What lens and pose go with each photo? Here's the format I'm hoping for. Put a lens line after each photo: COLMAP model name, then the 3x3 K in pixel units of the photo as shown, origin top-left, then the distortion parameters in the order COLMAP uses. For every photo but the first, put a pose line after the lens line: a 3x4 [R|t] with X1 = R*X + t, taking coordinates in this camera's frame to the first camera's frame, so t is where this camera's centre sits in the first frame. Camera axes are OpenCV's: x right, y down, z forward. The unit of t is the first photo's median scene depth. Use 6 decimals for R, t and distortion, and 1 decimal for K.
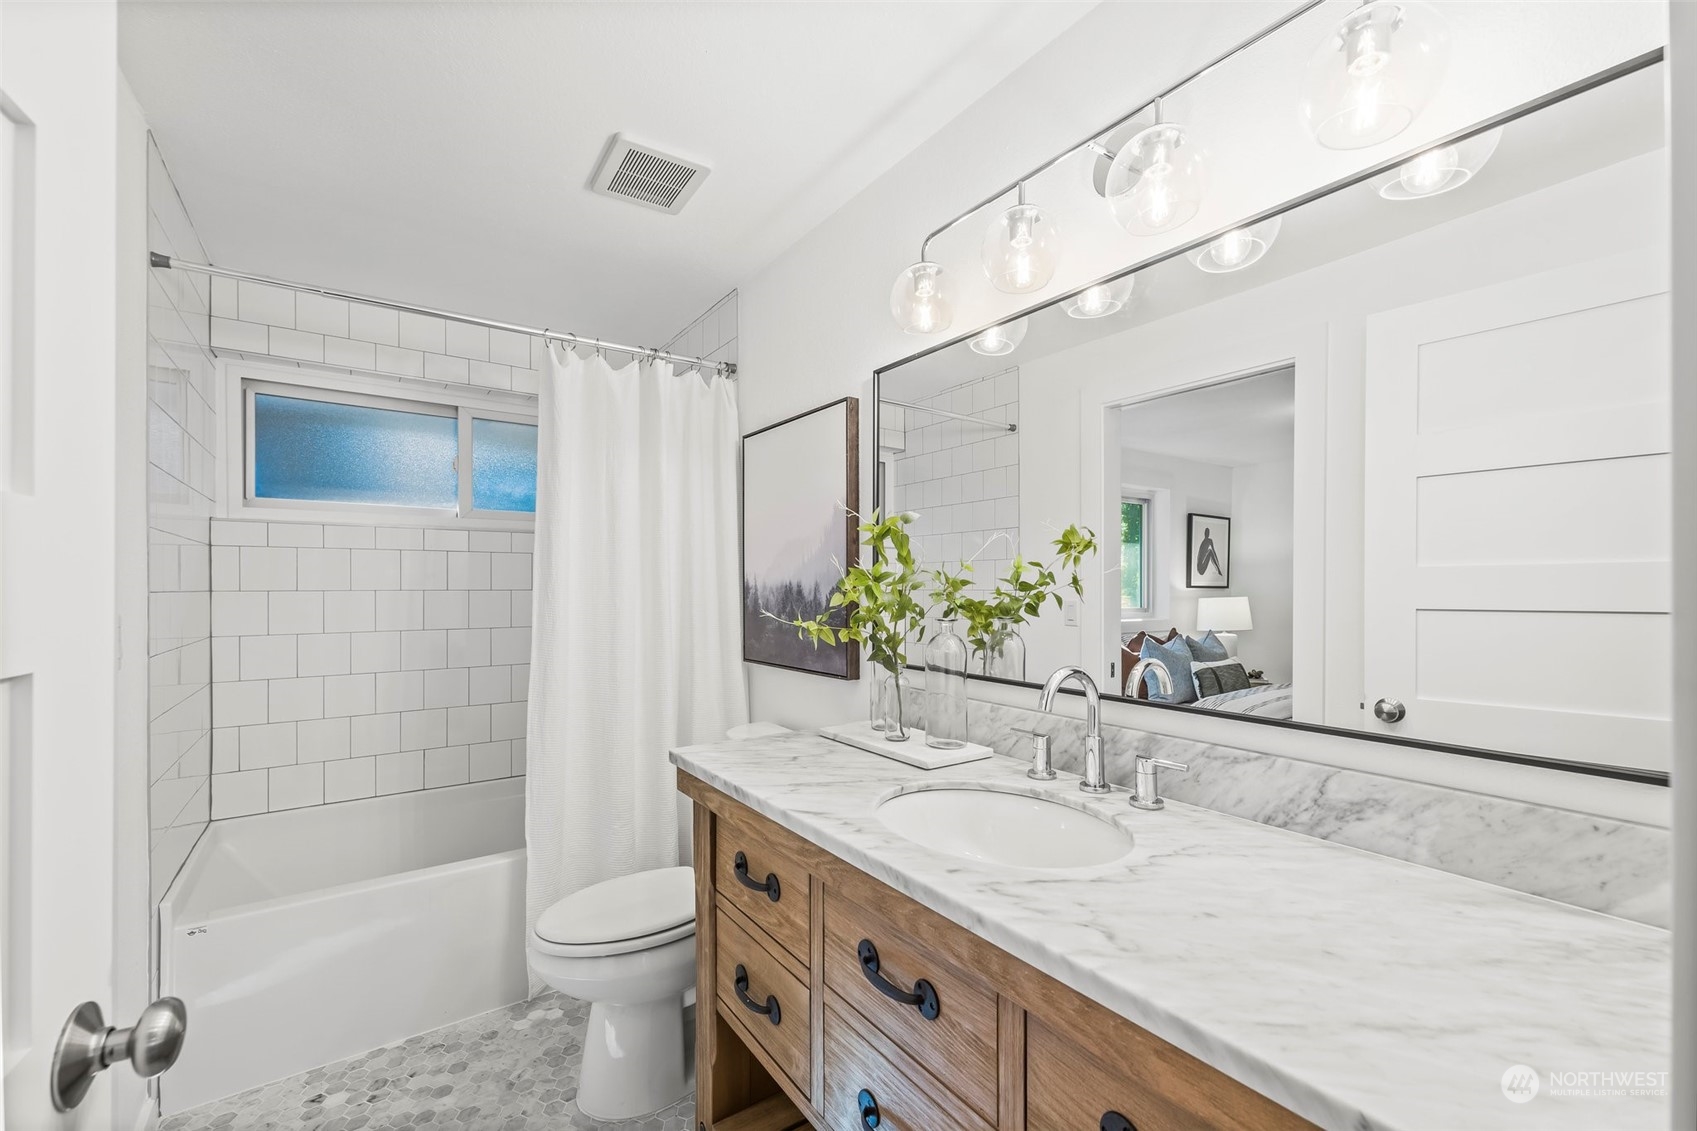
lens RADIAL K [[684.2, 0, 848.5], [0, 684.2, 565.5], [0, 0, 1]] dist [0.001585, 0.000082]
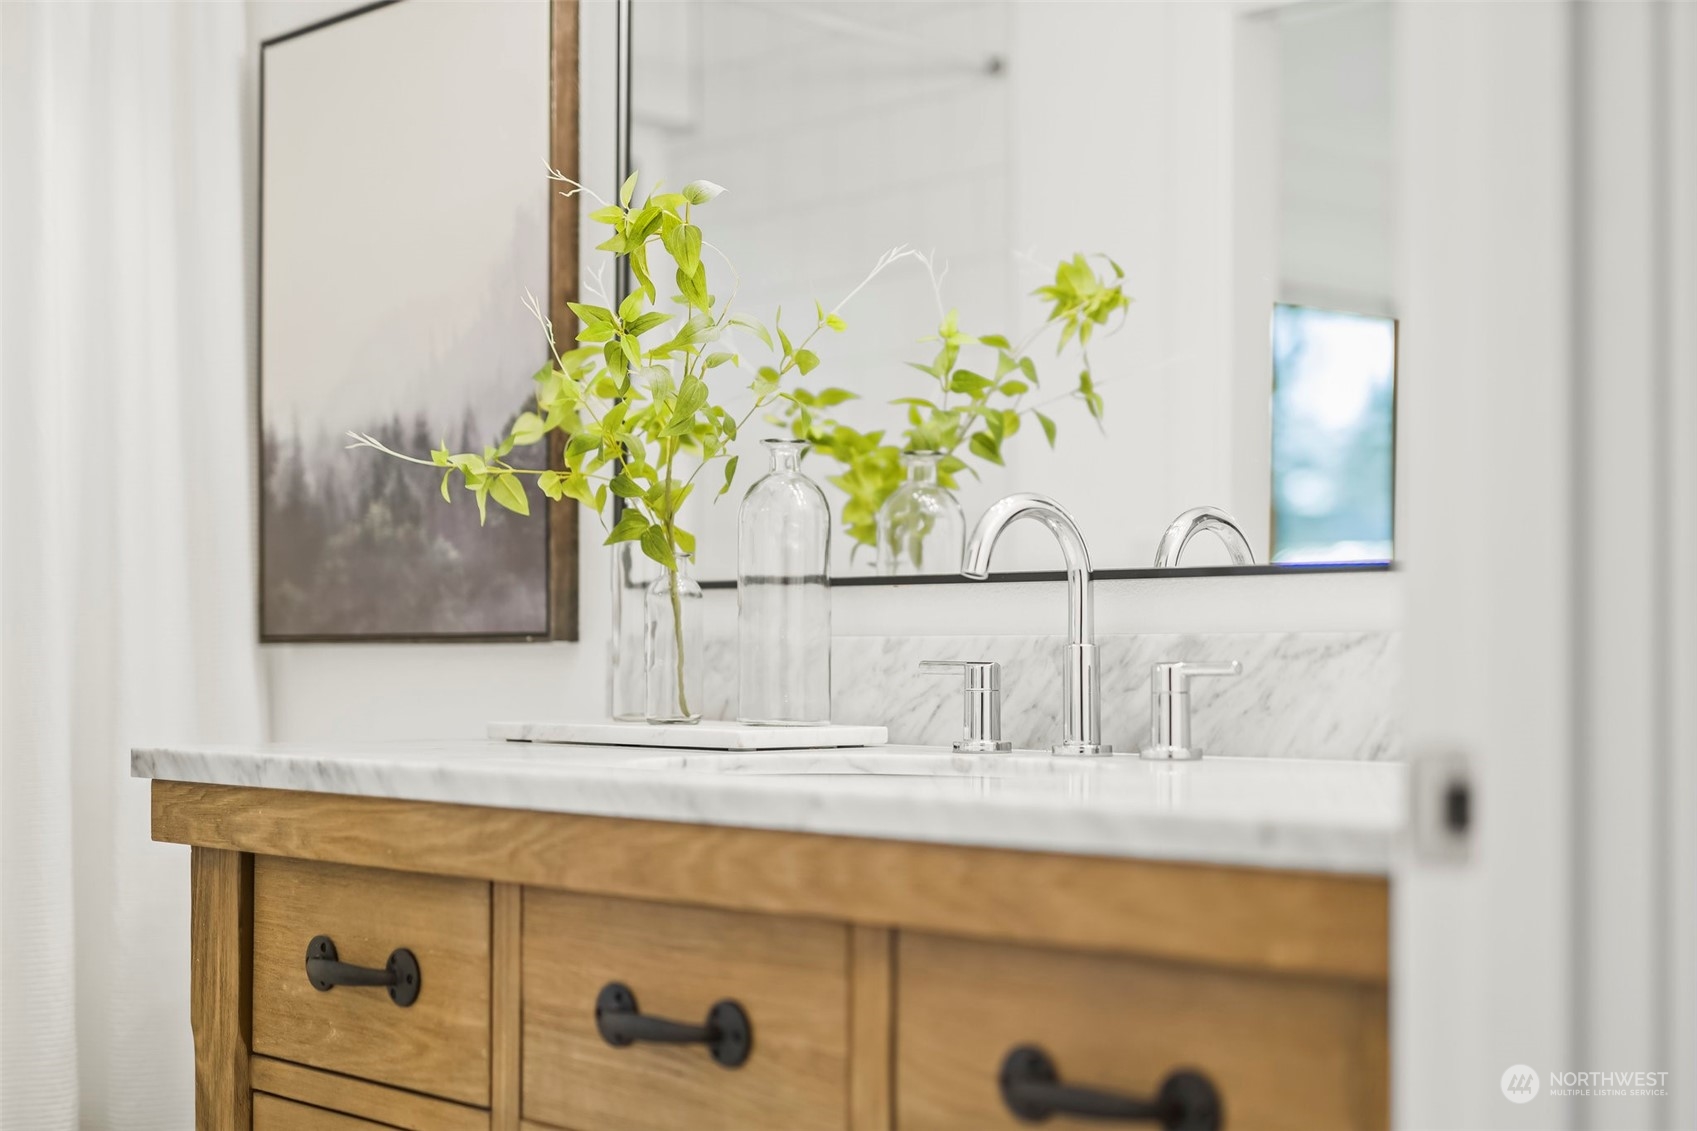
lens RADIAL K [[2359.0, 0, 848.5], [0, 2359.0, 565.5], [0, 0, 1]] dist [0.006185, 0.046220]
pose [[0.989236, 0.004983, 0.146247, -0.037409], [-0.004132, 0.999973, -0.006124, 0.158916], [-0.146274, 0.005454, 0.989229, -0.489331]]
